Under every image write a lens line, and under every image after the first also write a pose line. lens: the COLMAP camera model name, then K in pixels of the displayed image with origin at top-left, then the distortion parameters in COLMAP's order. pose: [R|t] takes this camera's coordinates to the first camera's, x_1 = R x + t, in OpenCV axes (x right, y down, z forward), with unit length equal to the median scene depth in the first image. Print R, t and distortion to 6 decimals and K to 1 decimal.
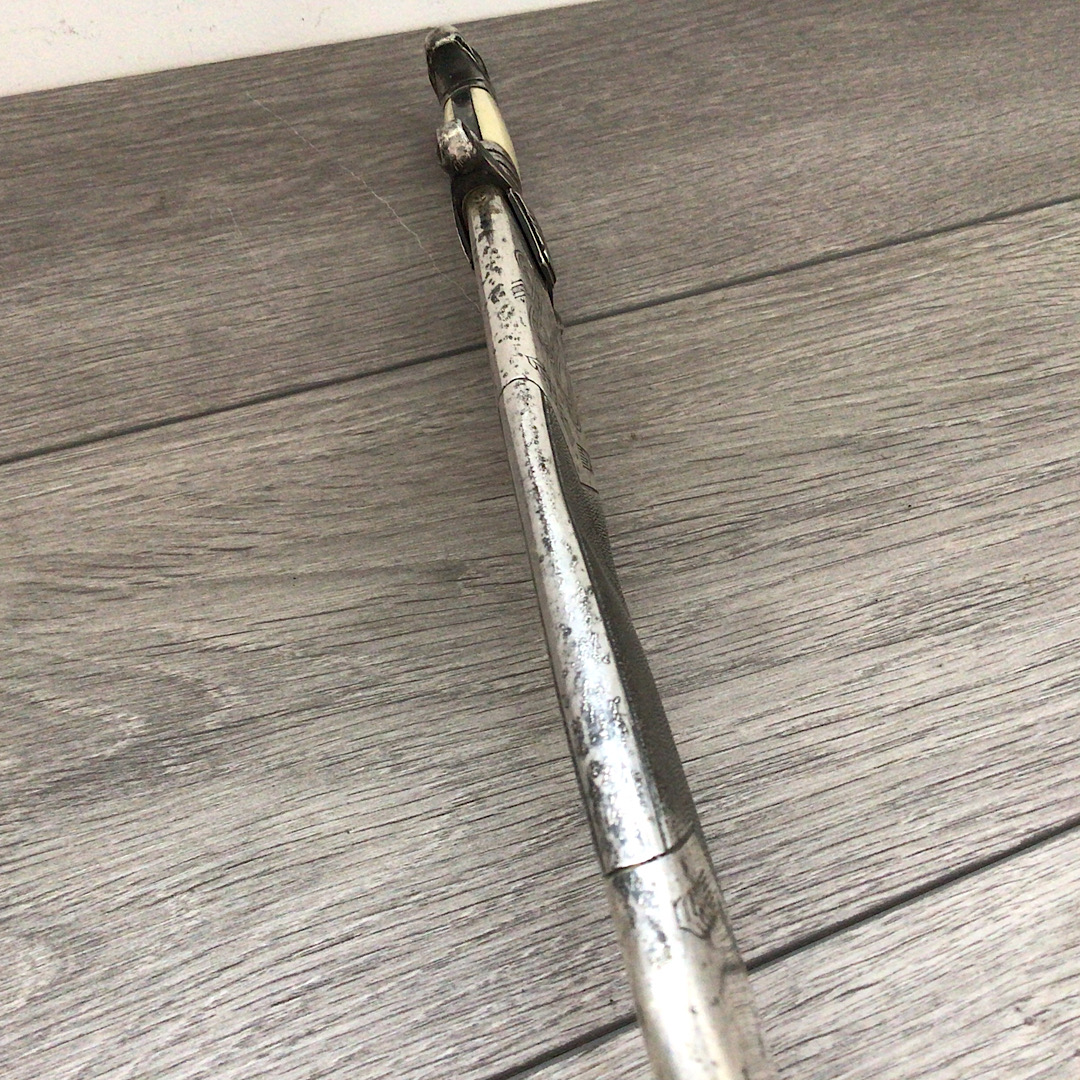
lens RADIAL K [[1328.1, 0, 544.3], [0, 1328.1, 517.4], [0, 0, 1]] dist [0.145203, -0.356605]
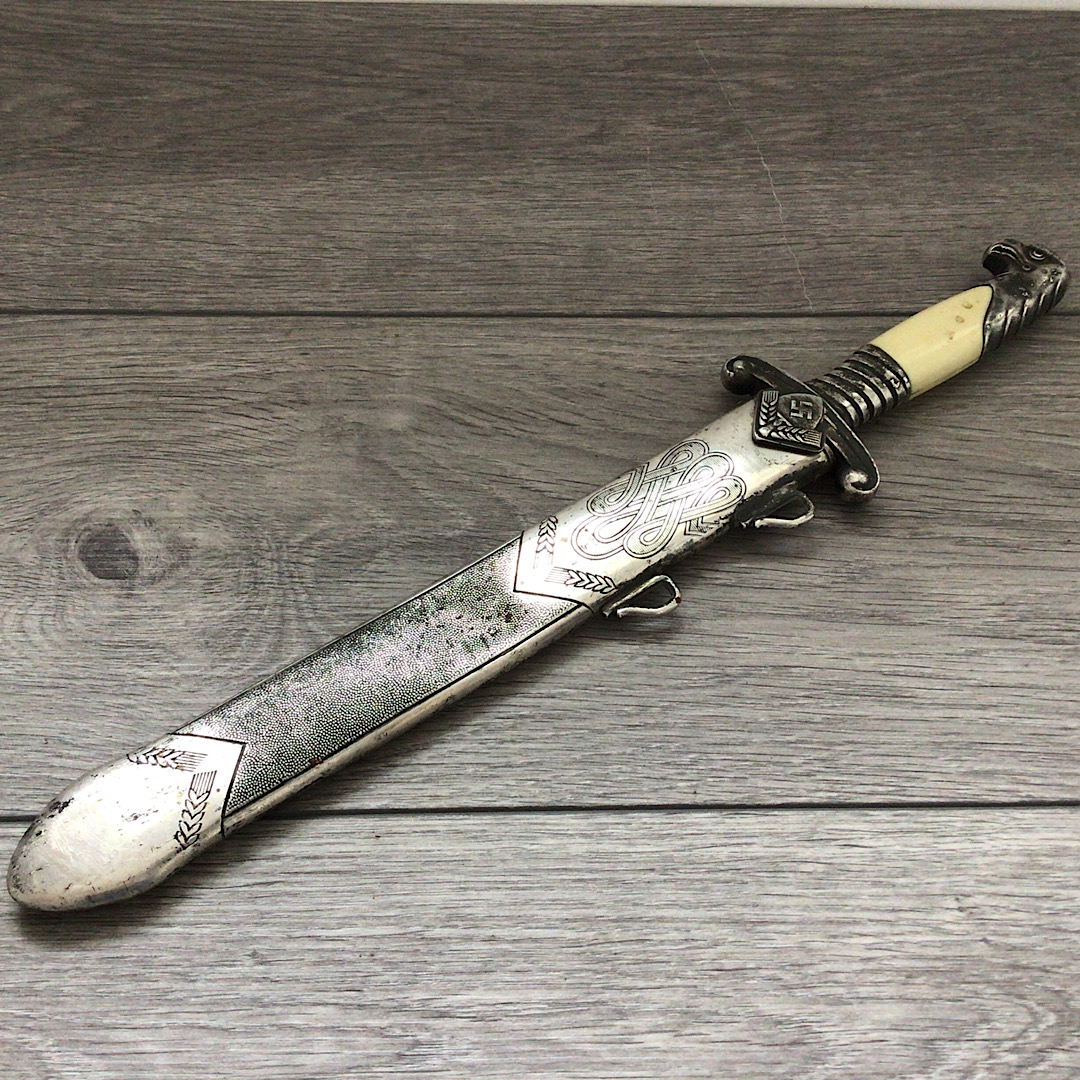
lens RADIAL K [[1328.1, 0, 544.3], [0, 1328.1, 517.4], [0, 0, 1]] dist [0.145203, -0.356605]
pose [[0.918717, 0.310837, -0.243597, 0.143488], [-0.272353, 0.945372, 0.179152, -0.146672], [0.285976, -0.098246, 0.953187, -0.424005]]
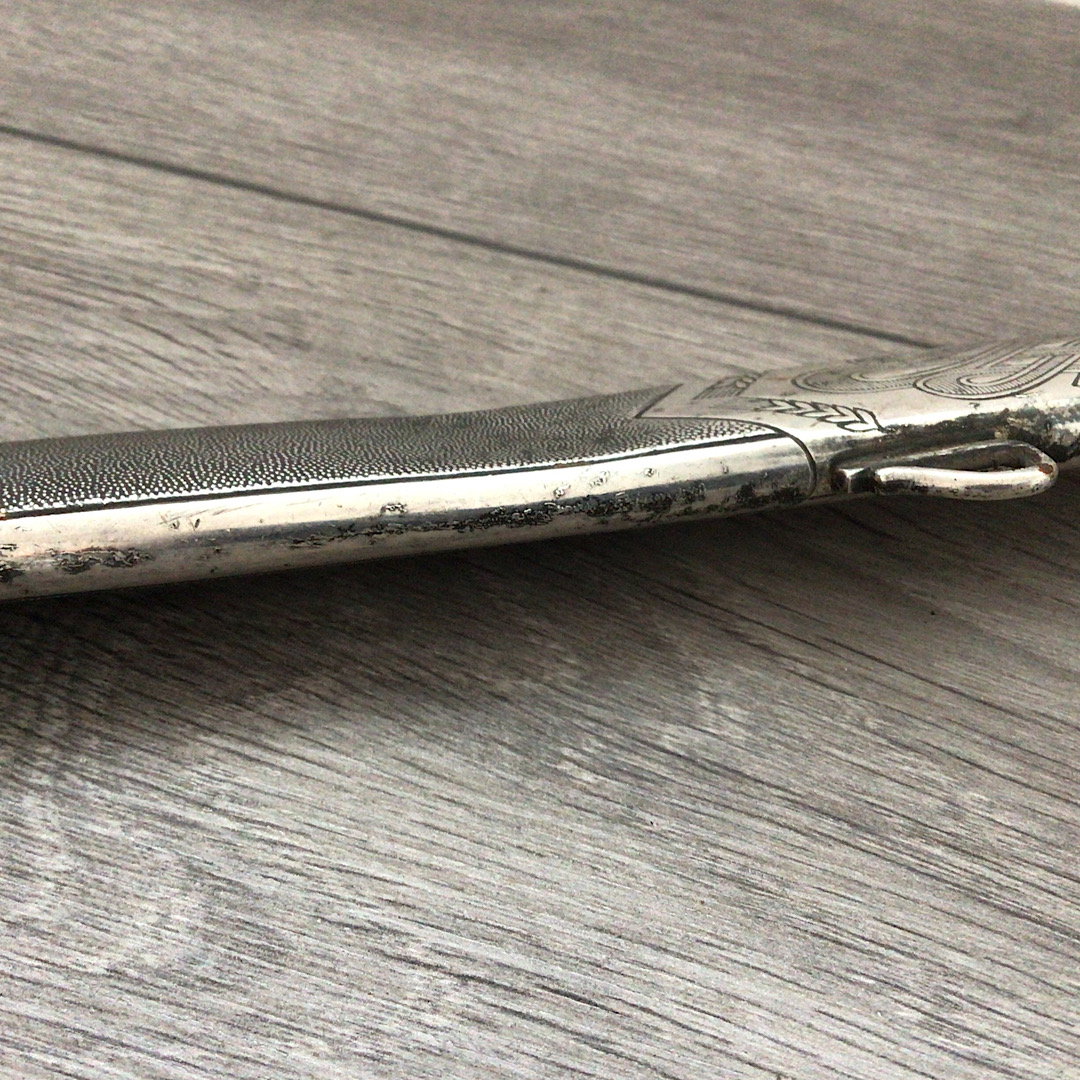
lens RADIAL K [[1334.6, 0, 540.0], [0, 1334.6, 540.0], [0, 0, 1]] dist [0.132455, -0.365746]
pose [[0.758377, 0.457448, -0.464333, -0.071348], [-0.501973, 0.864305, 0.031636, 0.091983], [0.415797, 0.209091, 0.885095, 0.471573]]
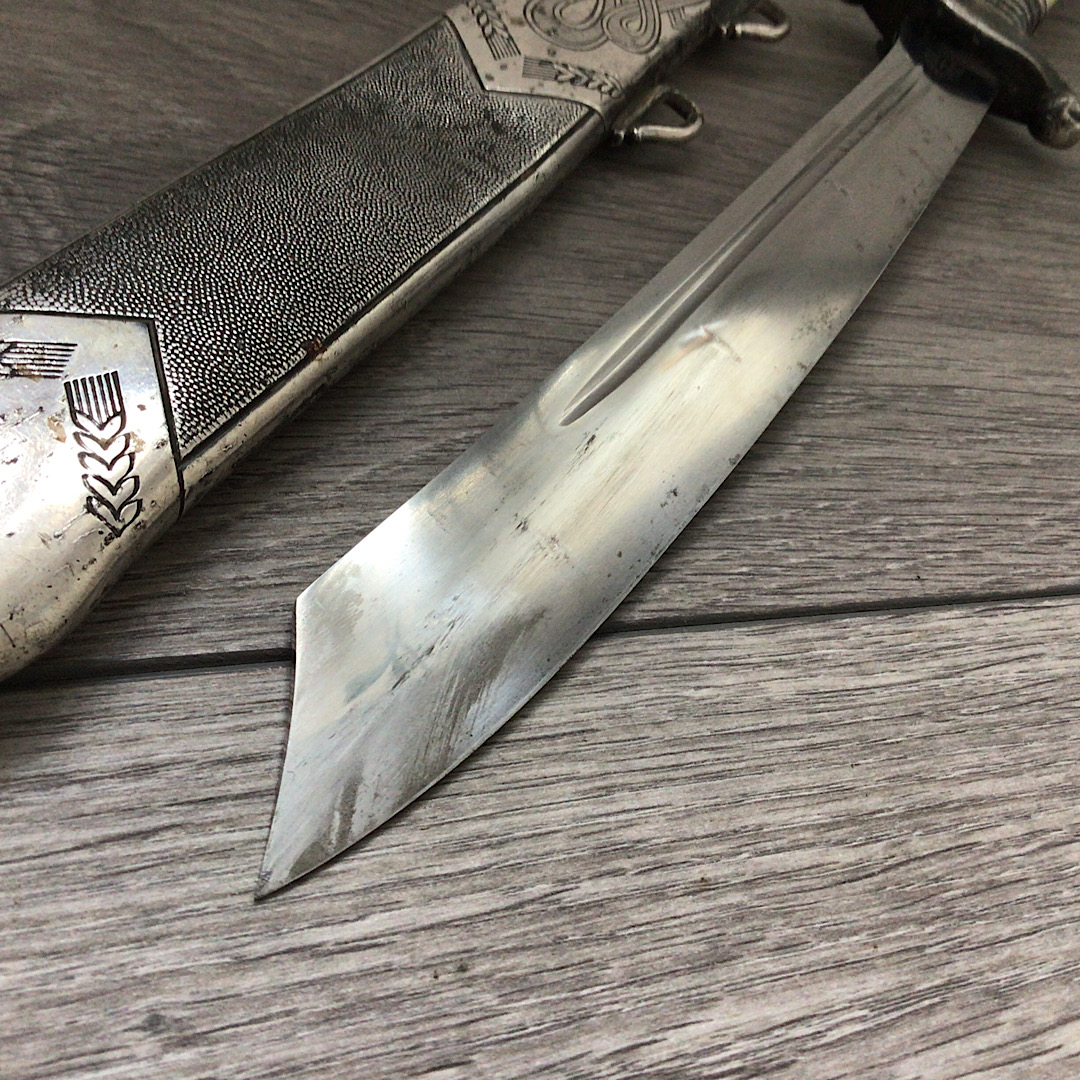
lens RADIAL K [[1334.6, 0, 540.0], [0, 1334.6, 540.0], [0, 0, 1]] dist [0.132455, -0.365746]
pose [[0.950036, 0.265978, 0.163361, -0.265358], [-0.273701, 0.961454, 0.026329, 0.323822], [-0.150061, -0.069726, 0.986215, 0.191629]]
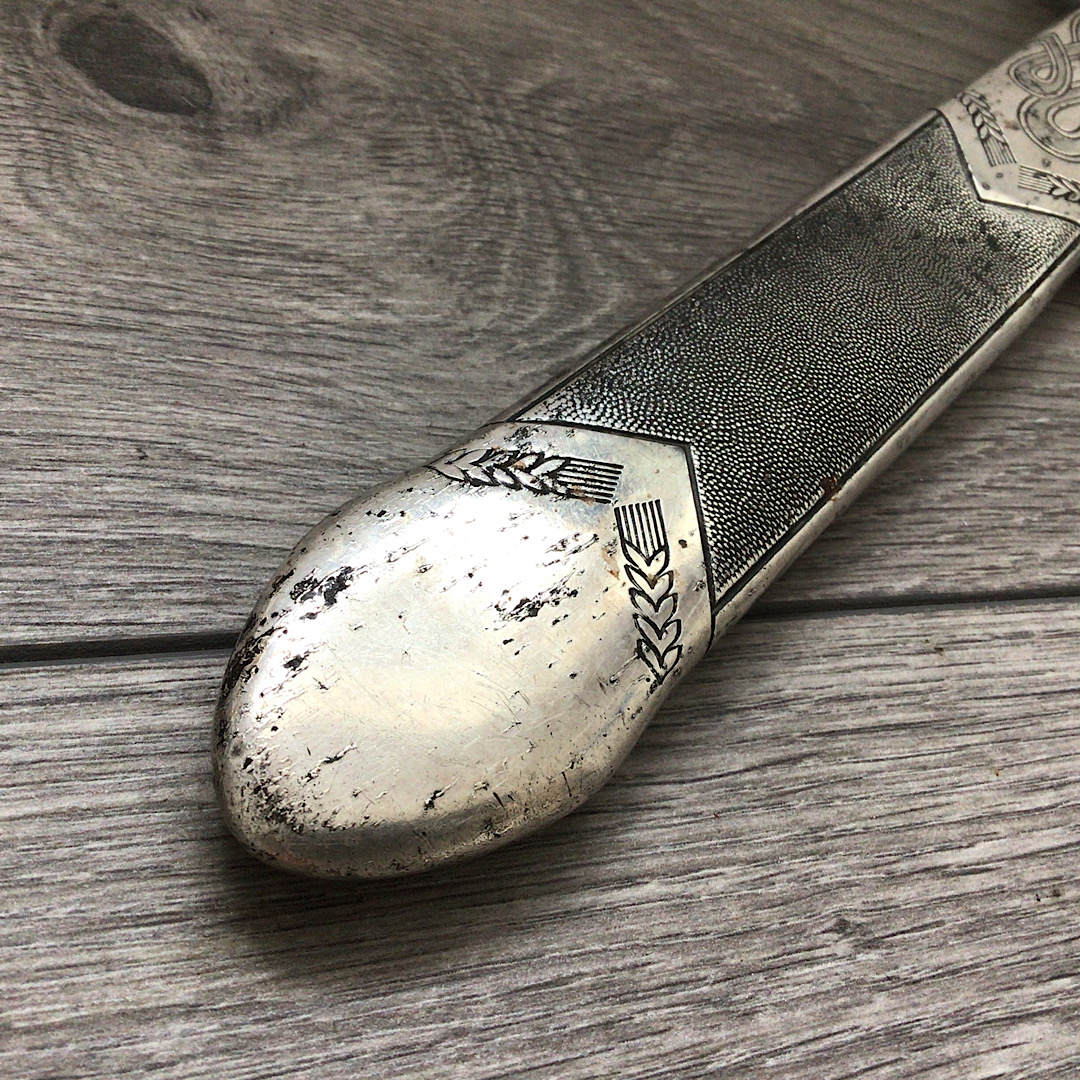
lens RADIAL K [[1334.6, 0, 540.0], [0, 1334.6, 540.0], [0, 0, 1]] dist [0.132455, -0.365746]
pose [[0.938879, 0.302992, 0.163408, -0.497680], [-0.321171, 0.941835, 0.098973, 0.369115], [-0.123915, -0.145406, 0.981581, 0.171228]]
